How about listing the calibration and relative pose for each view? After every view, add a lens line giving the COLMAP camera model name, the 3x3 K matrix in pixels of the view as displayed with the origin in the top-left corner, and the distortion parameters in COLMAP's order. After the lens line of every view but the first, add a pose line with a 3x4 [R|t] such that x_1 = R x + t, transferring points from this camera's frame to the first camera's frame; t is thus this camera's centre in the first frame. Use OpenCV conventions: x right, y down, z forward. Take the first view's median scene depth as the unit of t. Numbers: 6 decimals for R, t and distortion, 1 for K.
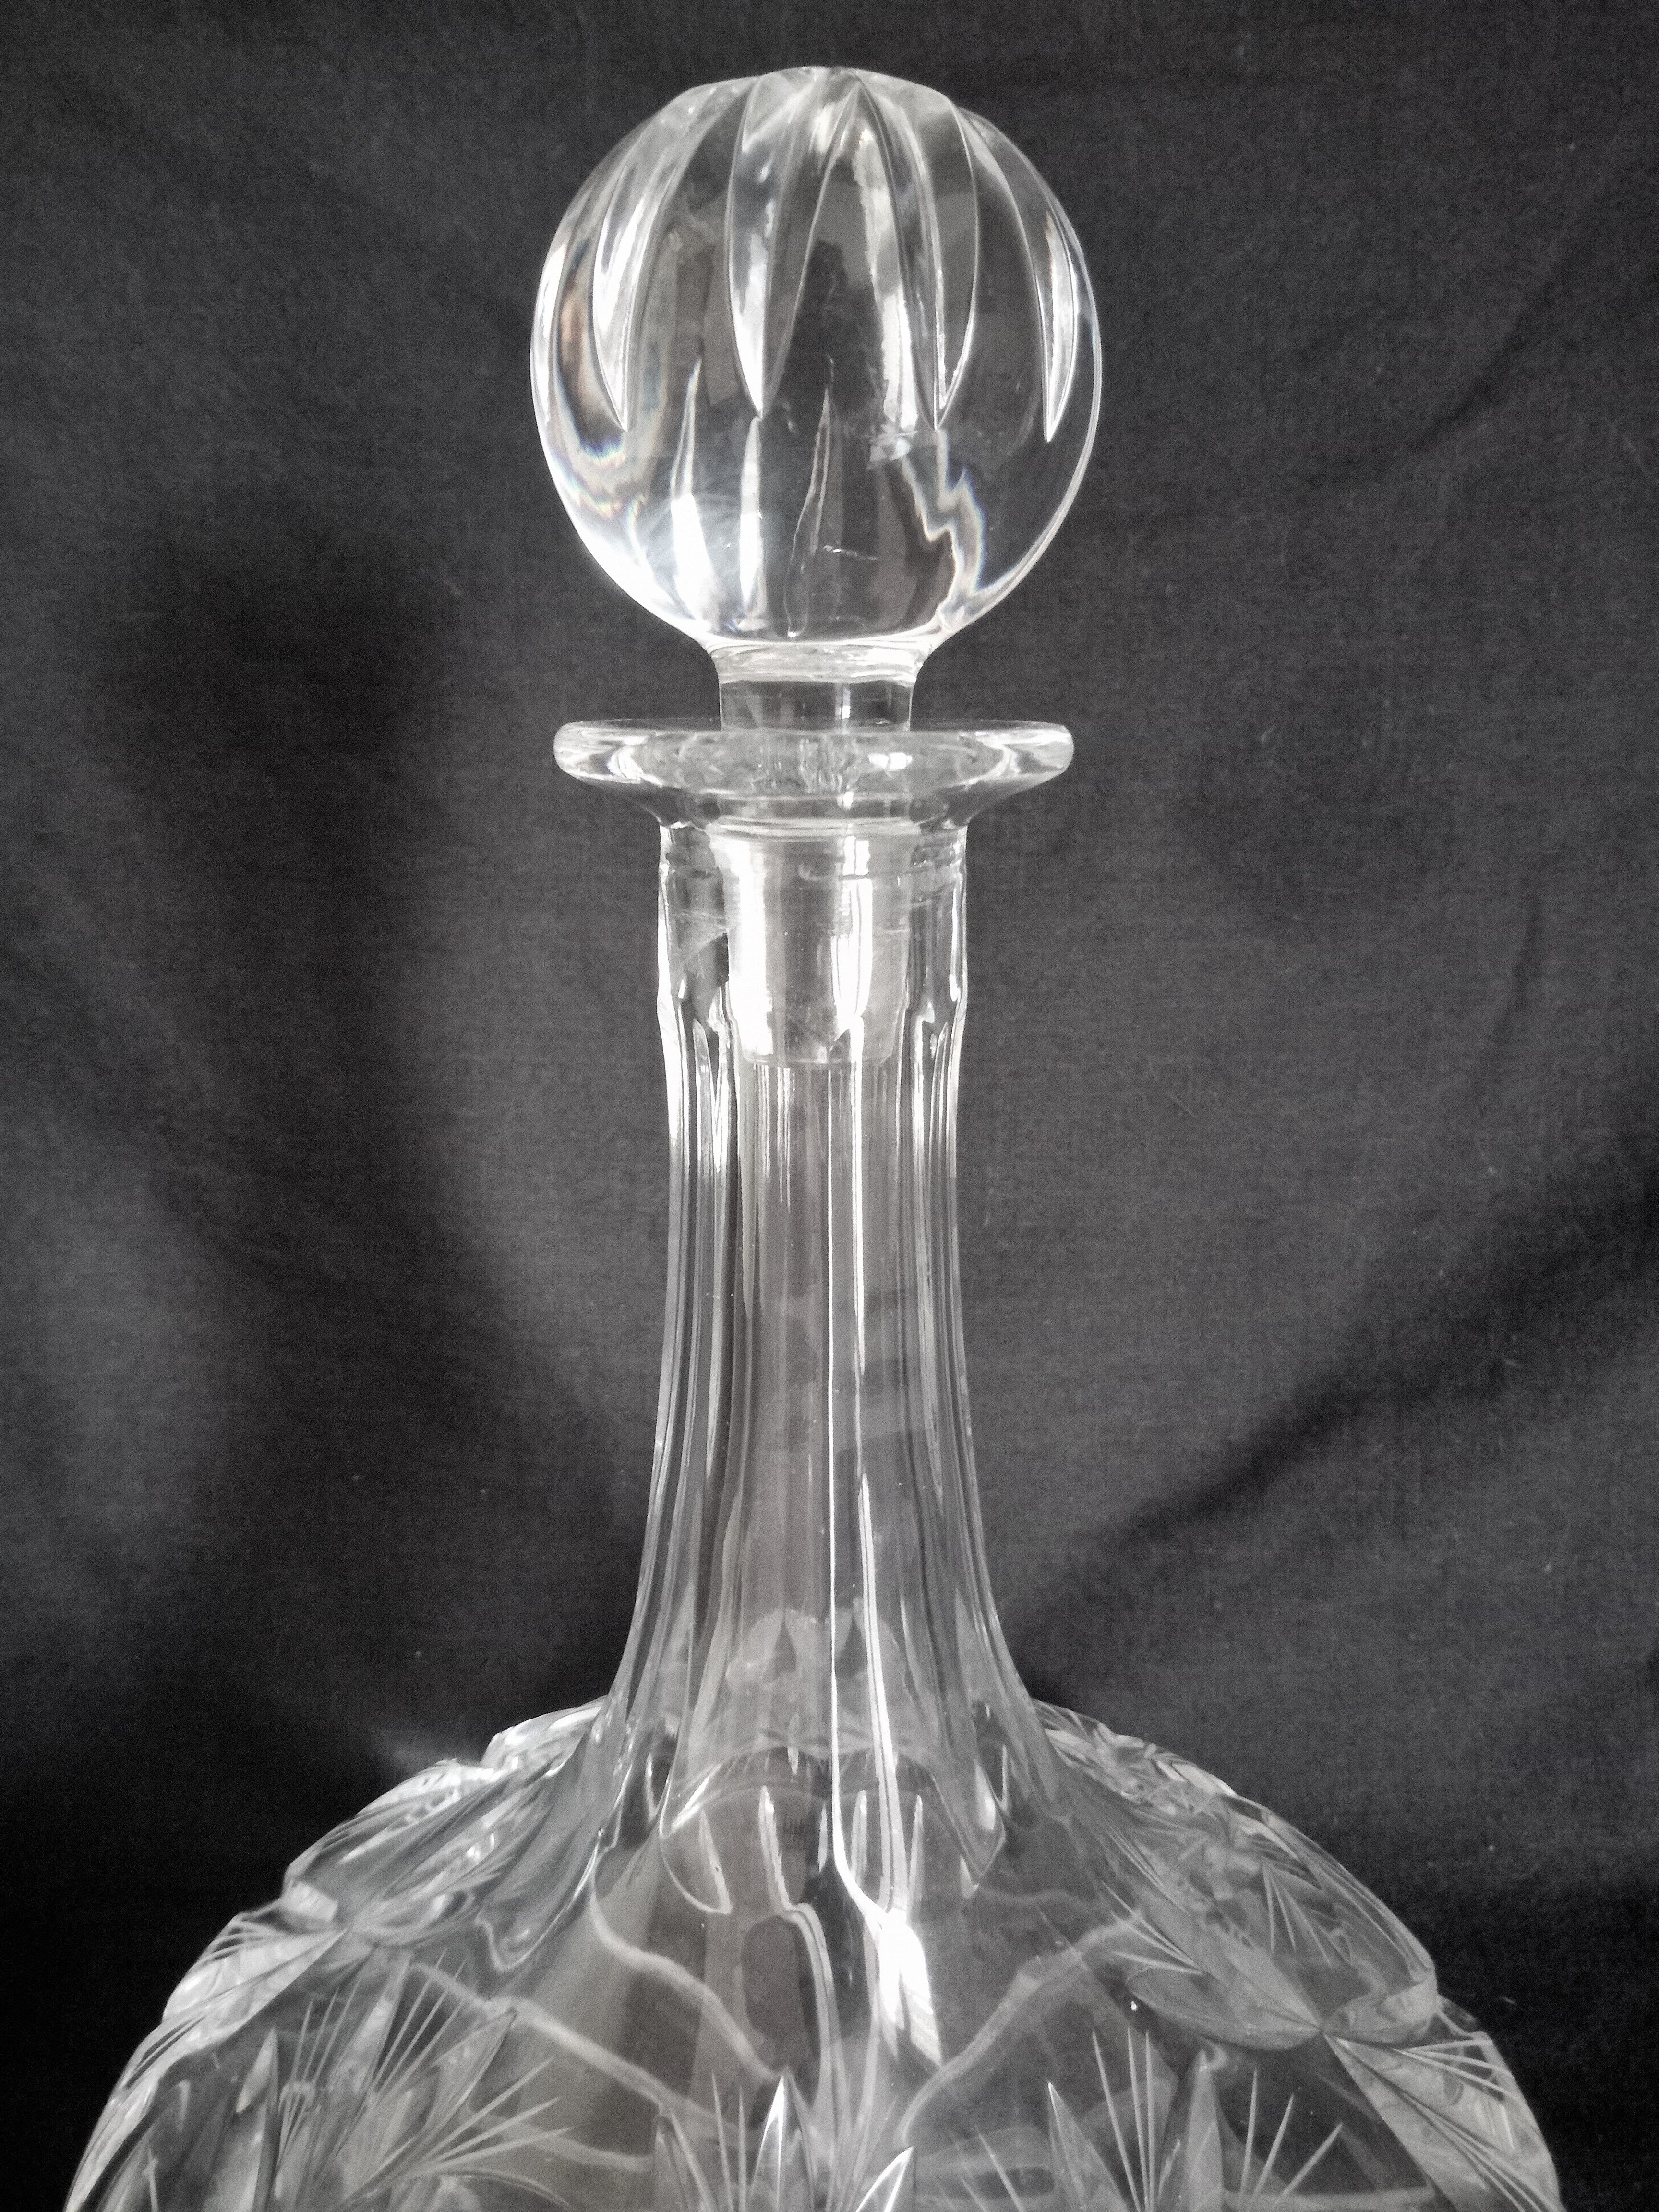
lens RADIAL K [[2094.4, 0, 775.5], [0, 2094.4, 1098.7], [0, 0, 1]] dist [0.098008, -0.139041]
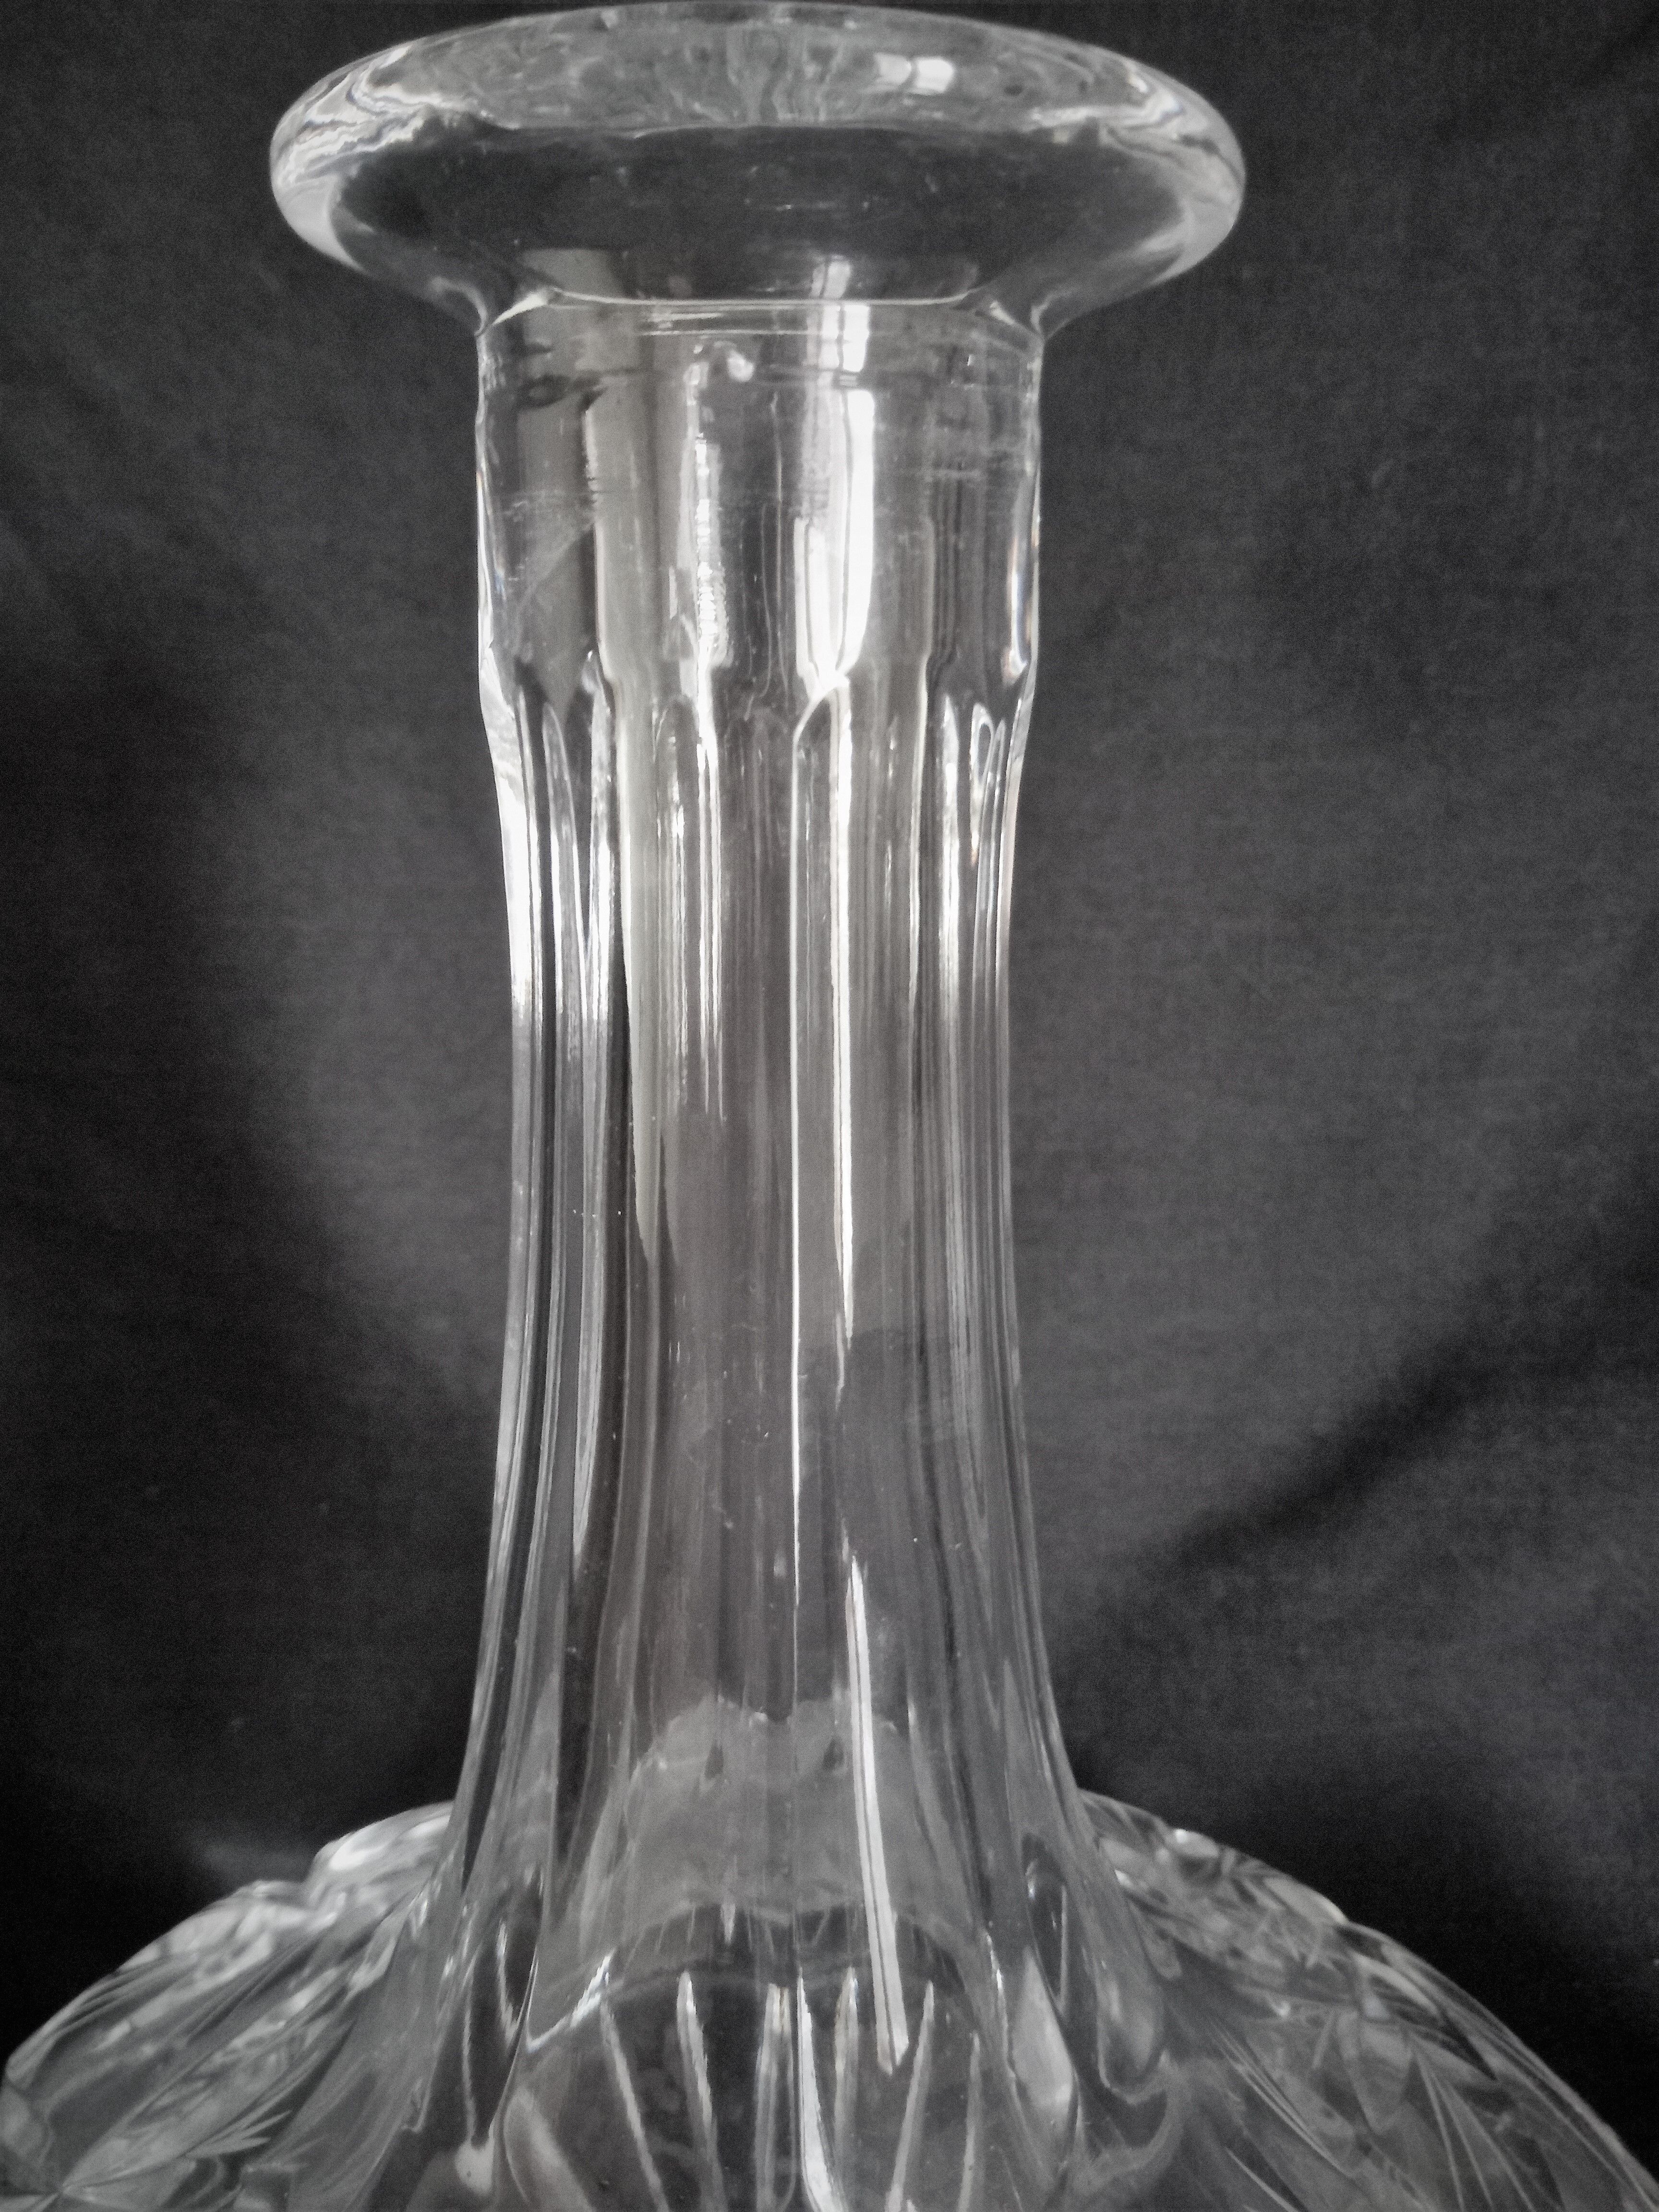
lens RADIAL K [[2096.0, 0, 833.1], [0, 2096.0, 1112.0], [0, 0, 1]] dist [0.076281, -0.107158]
pose [[0.998706, -0.003640, 0.050720, 0.005062], [0.002644, 0.999802, 0.019698, 0.033068], [-0.050782, -0.019539, 0.998519, 0.263870]]
